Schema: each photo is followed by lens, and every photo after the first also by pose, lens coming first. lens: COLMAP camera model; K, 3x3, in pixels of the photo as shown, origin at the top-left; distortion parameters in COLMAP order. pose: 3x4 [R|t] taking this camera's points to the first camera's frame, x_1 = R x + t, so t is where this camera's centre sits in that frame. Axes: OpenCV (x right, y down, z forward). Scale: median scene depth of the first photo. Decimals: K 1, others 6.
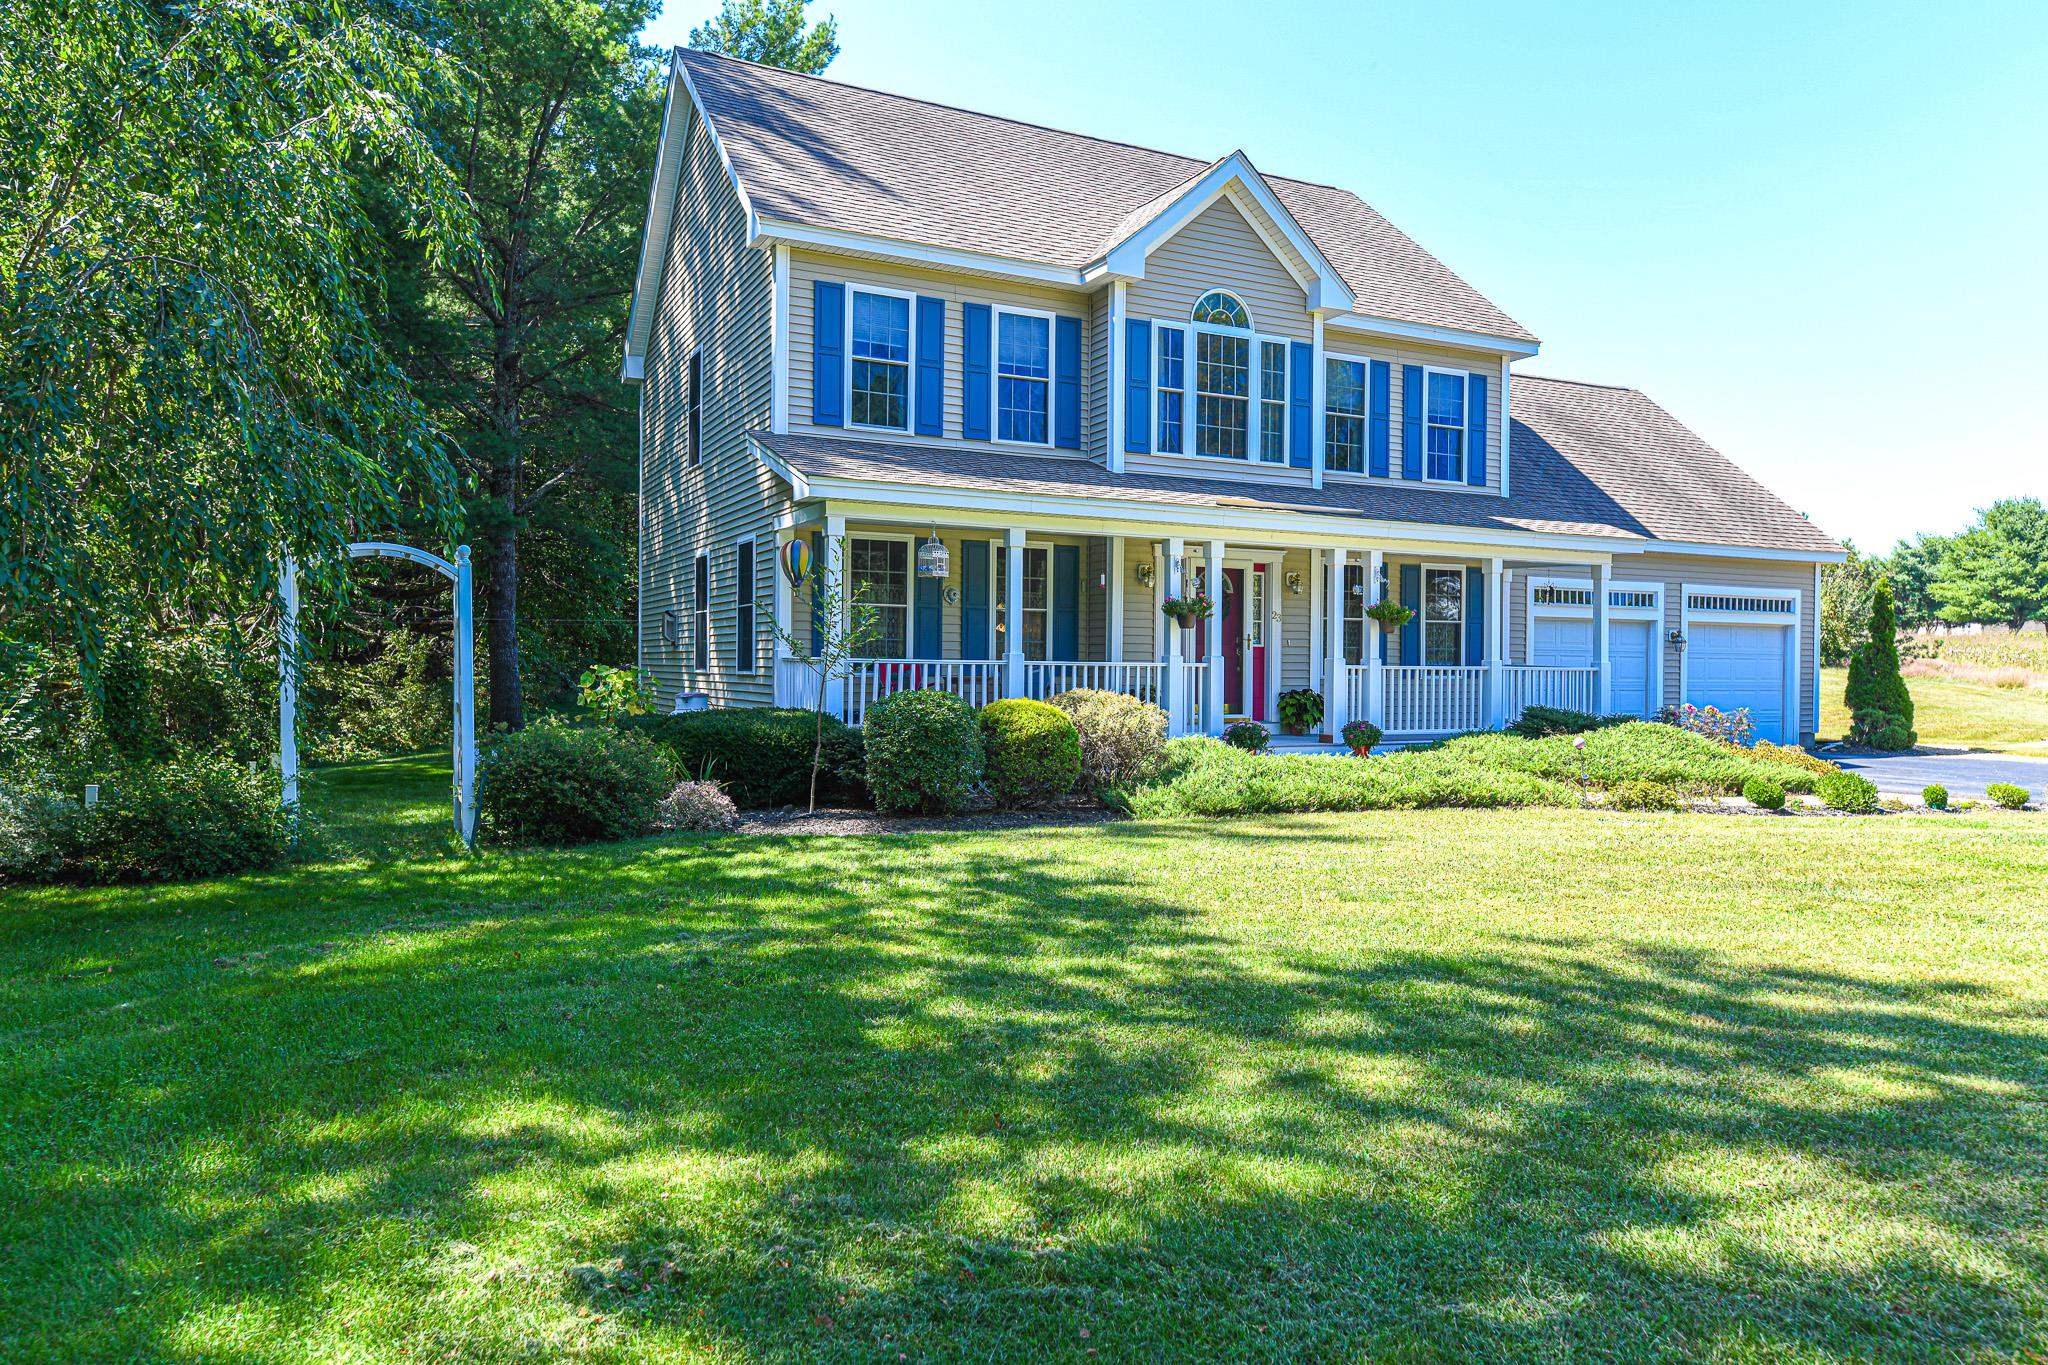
lens RADIAL K [[1324.1, 0, 1012.3], [0, 1324.1, 671.2], [0, 0, 1]] dist [0.004052, 0.006419]
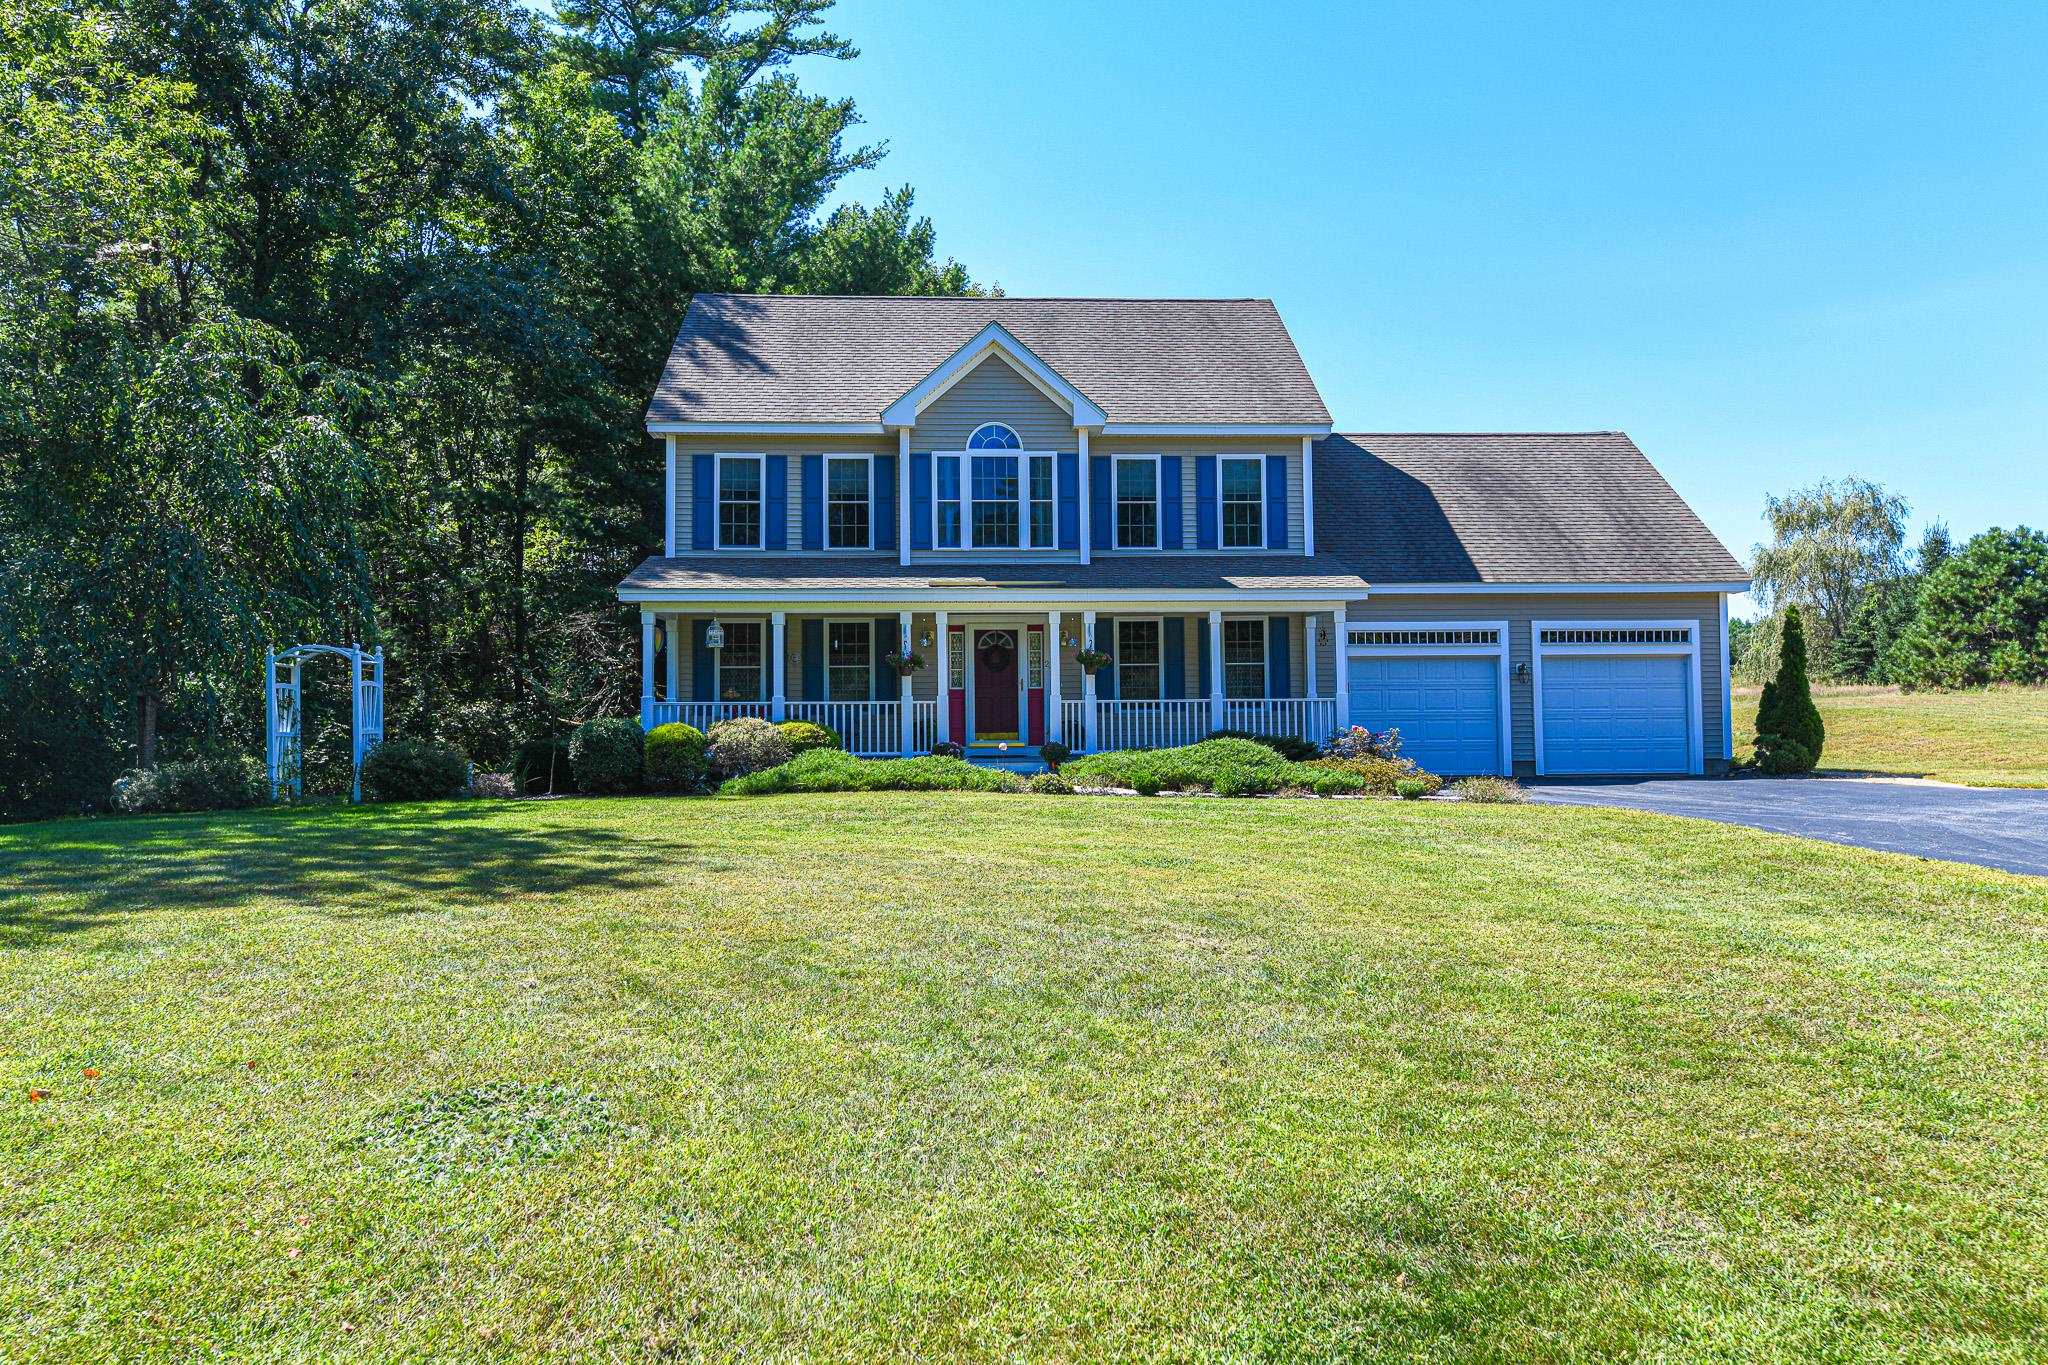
lens RADIAL K [[1324.1, 0, 1031.8], [0, 1324.1, 684.2], [0, 0, 1]] dist [0.004052, 0.006419]
pose [[0.921869, -0.032040, -0.386174, 0.710751], [0.016477, 0.998916, -0.043543, 0.035439], [0.387150, 0.033778, 0.921398, -0.212589]]
